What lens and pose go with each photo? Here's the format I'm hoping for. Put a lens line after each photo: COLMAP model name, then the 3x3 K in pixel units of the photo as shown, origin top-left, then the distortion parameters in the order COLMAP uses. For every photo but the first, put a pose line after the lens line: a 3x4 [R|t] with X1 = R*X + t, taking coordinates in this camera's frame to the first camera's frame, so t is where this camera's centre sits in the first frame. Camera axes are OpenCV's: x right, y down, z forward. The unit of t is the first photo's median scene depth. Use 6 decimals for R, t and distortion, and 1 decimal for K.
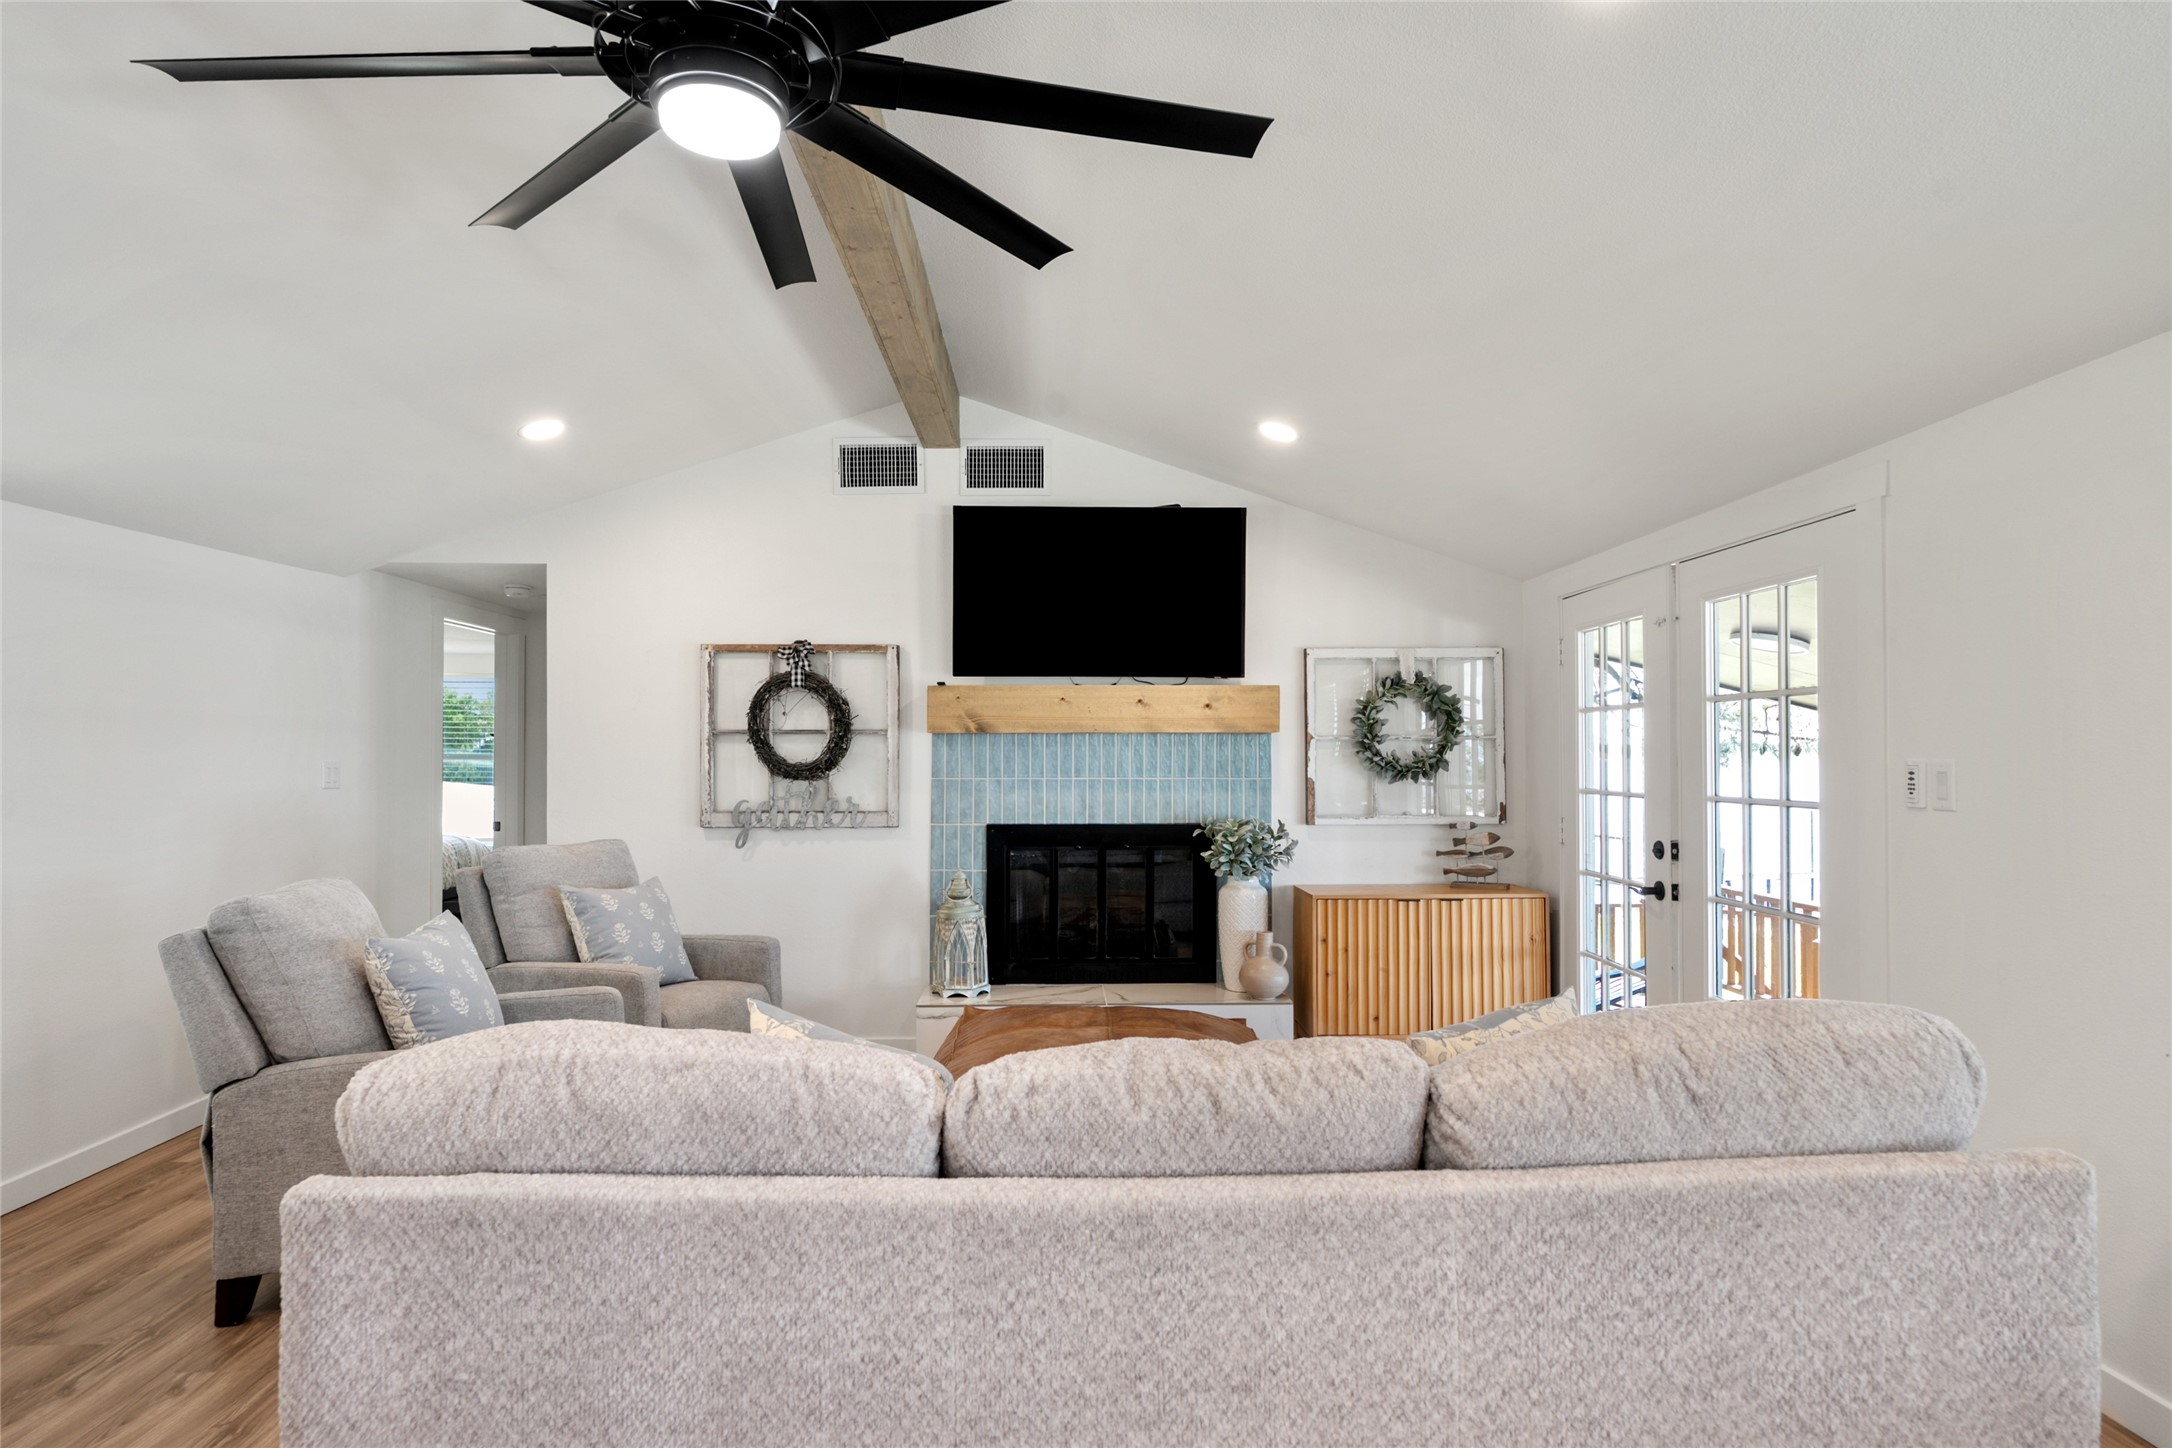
lens RADIAL K [[1164.8, 0, 1079.7], [0, 1164.8, 730.8], [0, 0, 1]] dist [-0.005065, -0.000100]
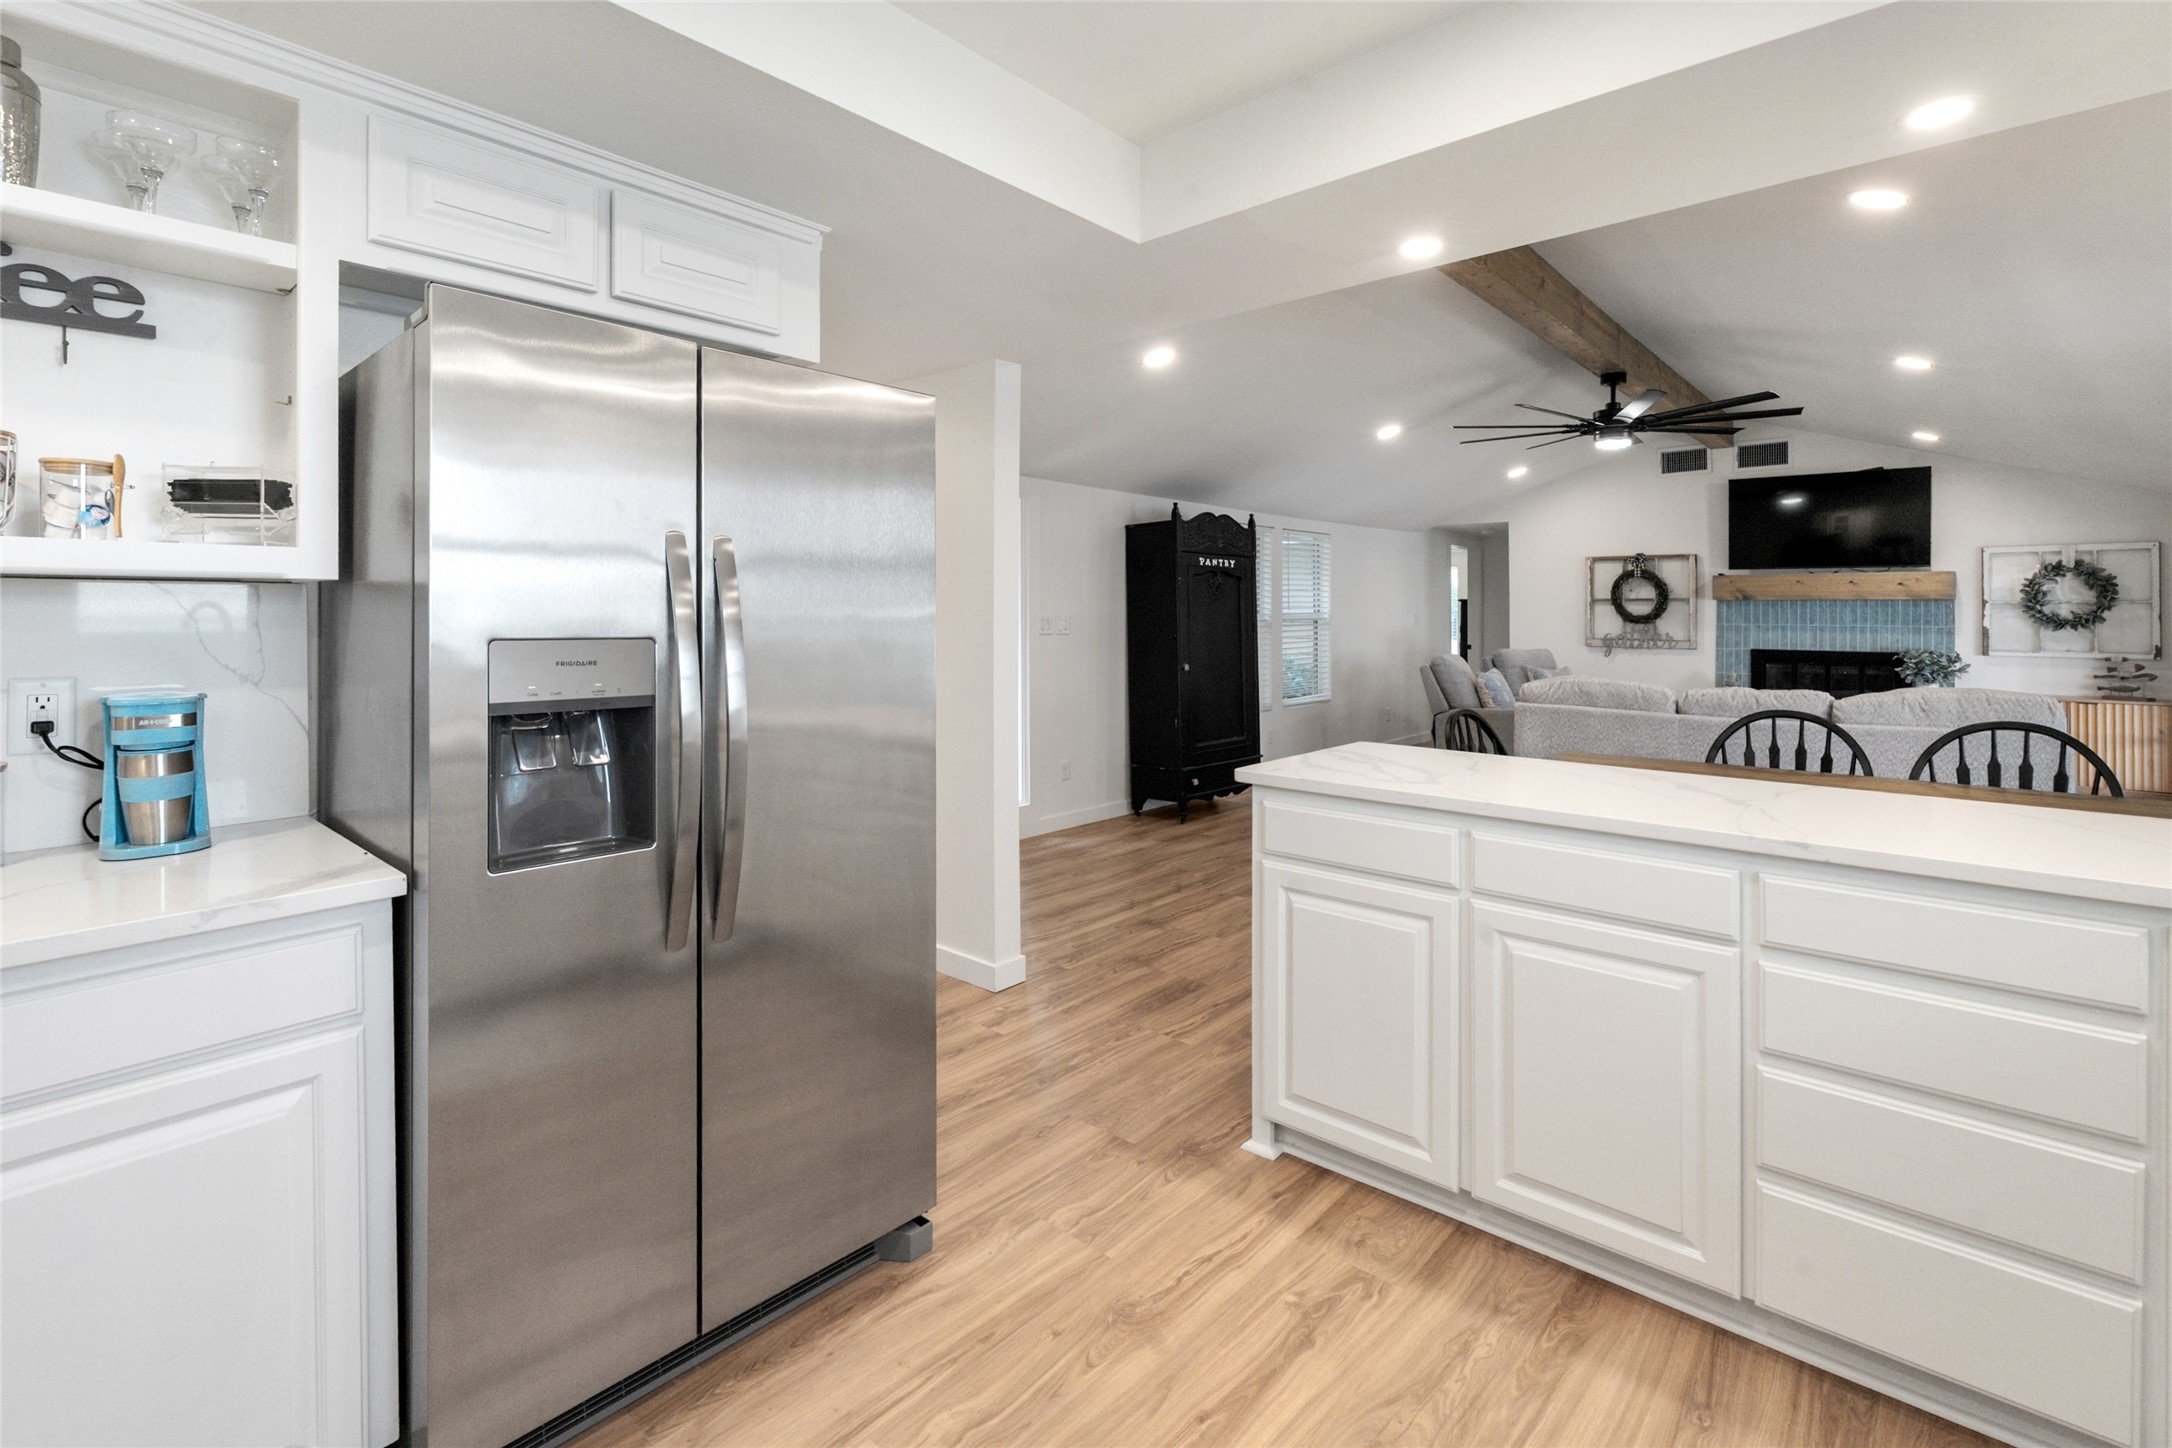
lens RADIAL K [[986.1, 0, 1088.6], [0, 986.1, 602.4], [0, 0, 1]] dist [-0.007408, -0.000018]
pose [[0.732716, -0.001413, -0.680533, 0.213572], [0.008203, 0.999944, 0.006755, -0.013460], [0.680485, -0.010532, 0.732687, -0.869293]]
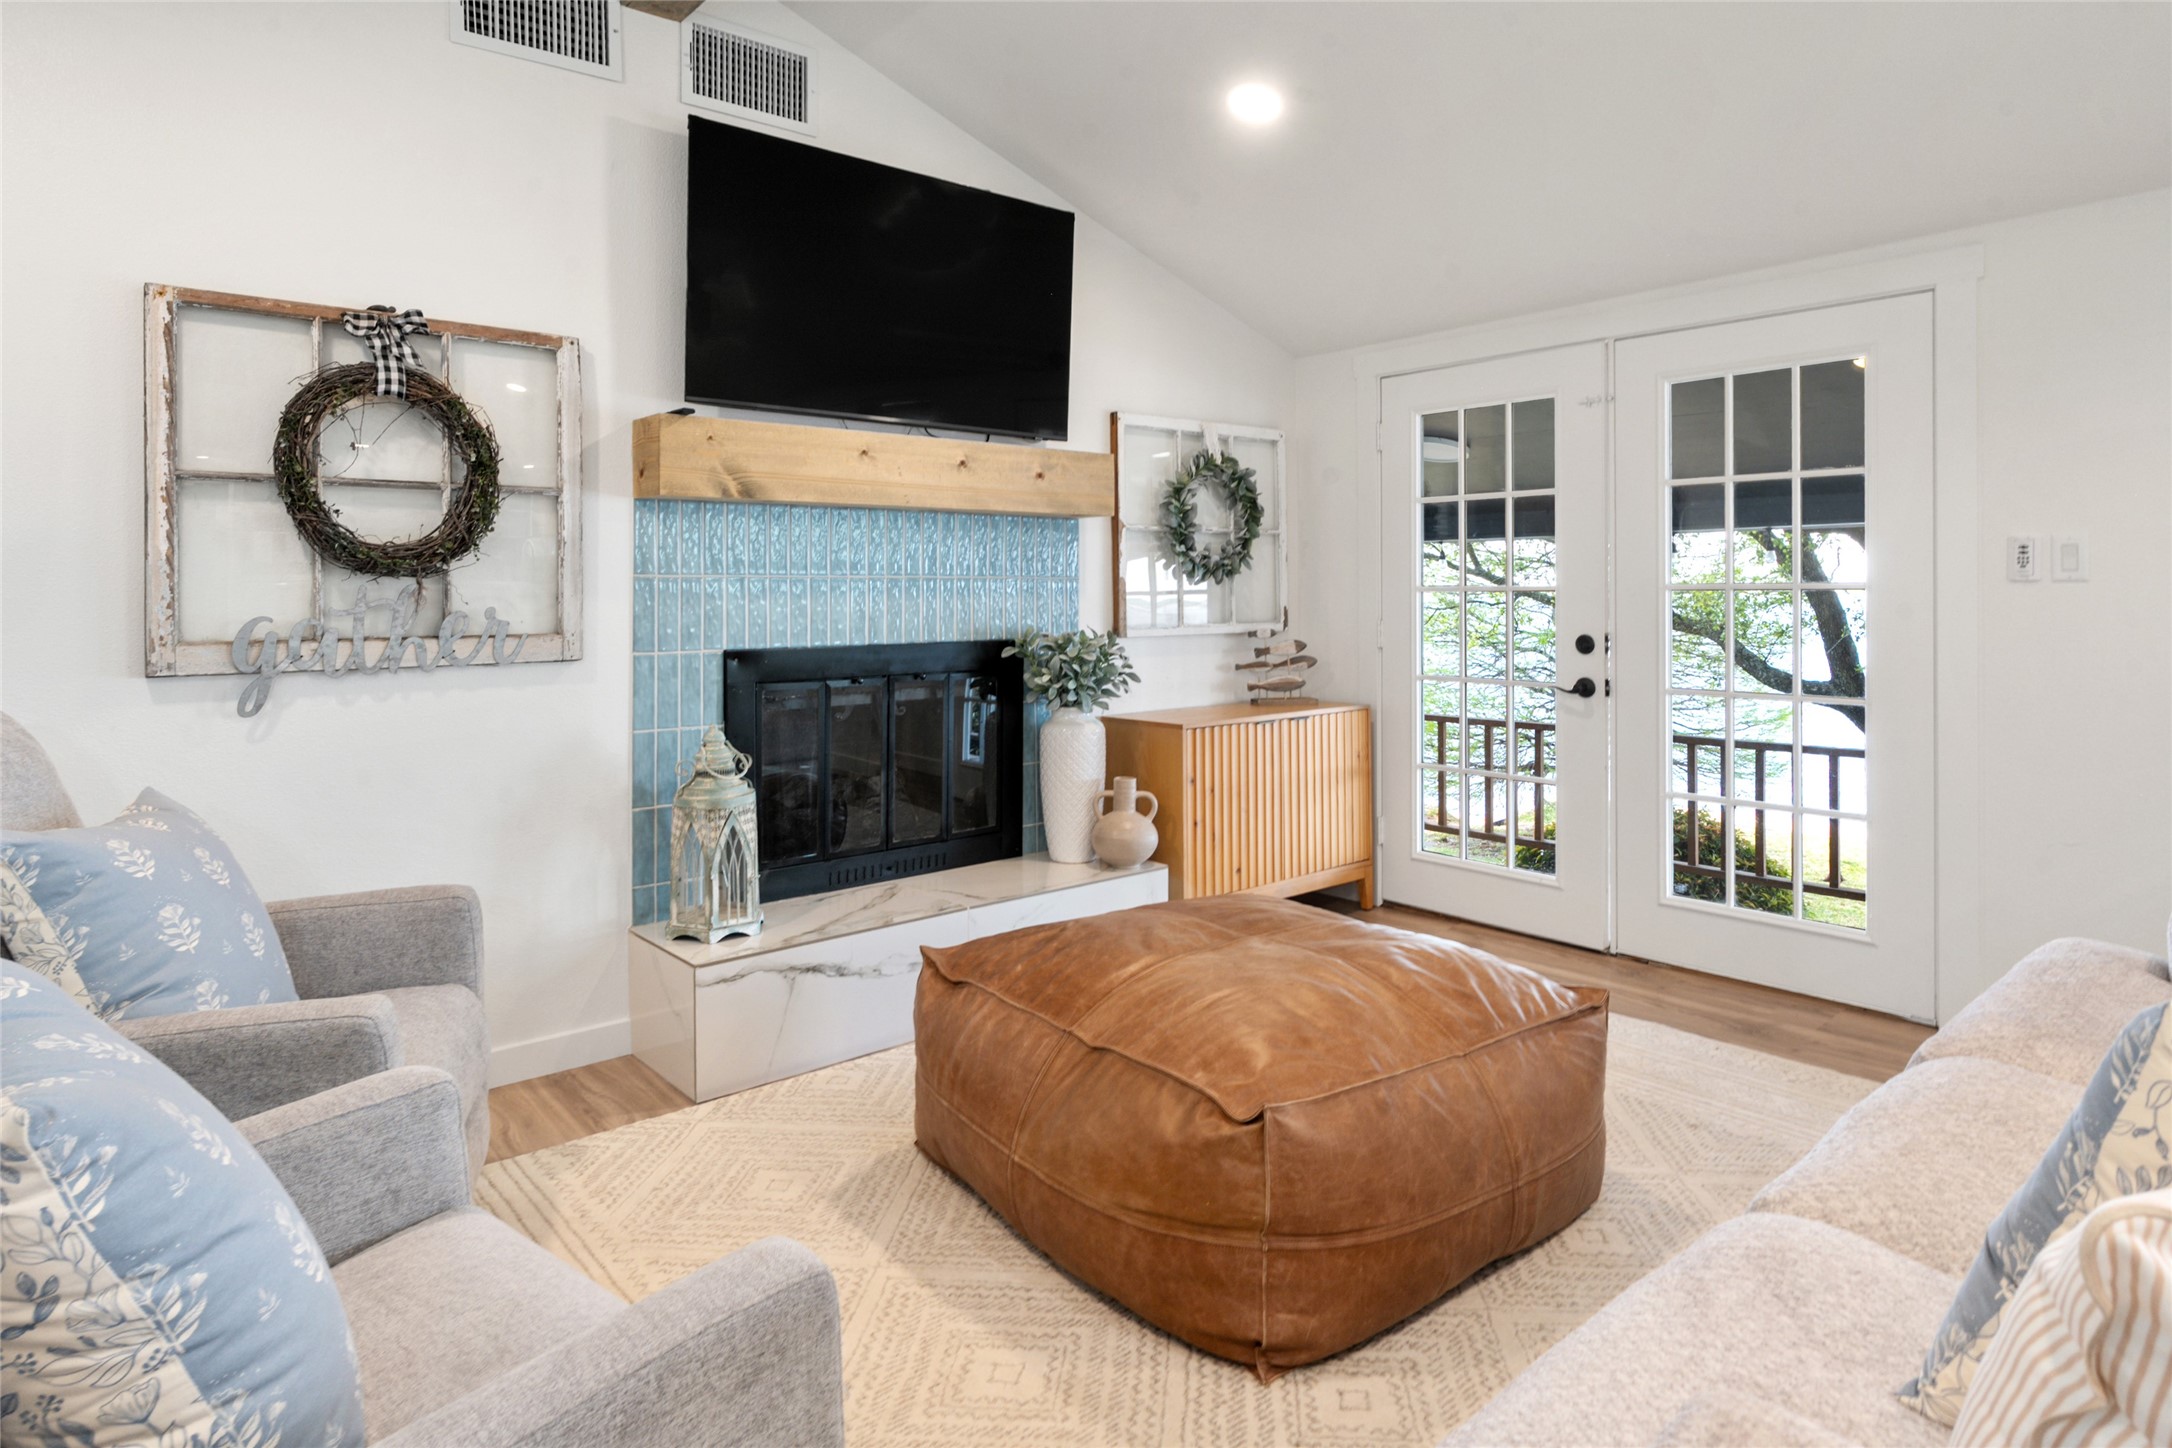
lens RADIAL K [[1227.8, 0, 1093.7], [0, 1227.8, 590.0], [0, 0, 1]] dist [-0.001338, -0.000027]
pose [[0.773378, -0.002687, 0.633939, -0.342329], [-0.009792, 0.999821, 0.016184, 0.036065], [-0.633869, -0.018724, 0.773214, 0.378534]]
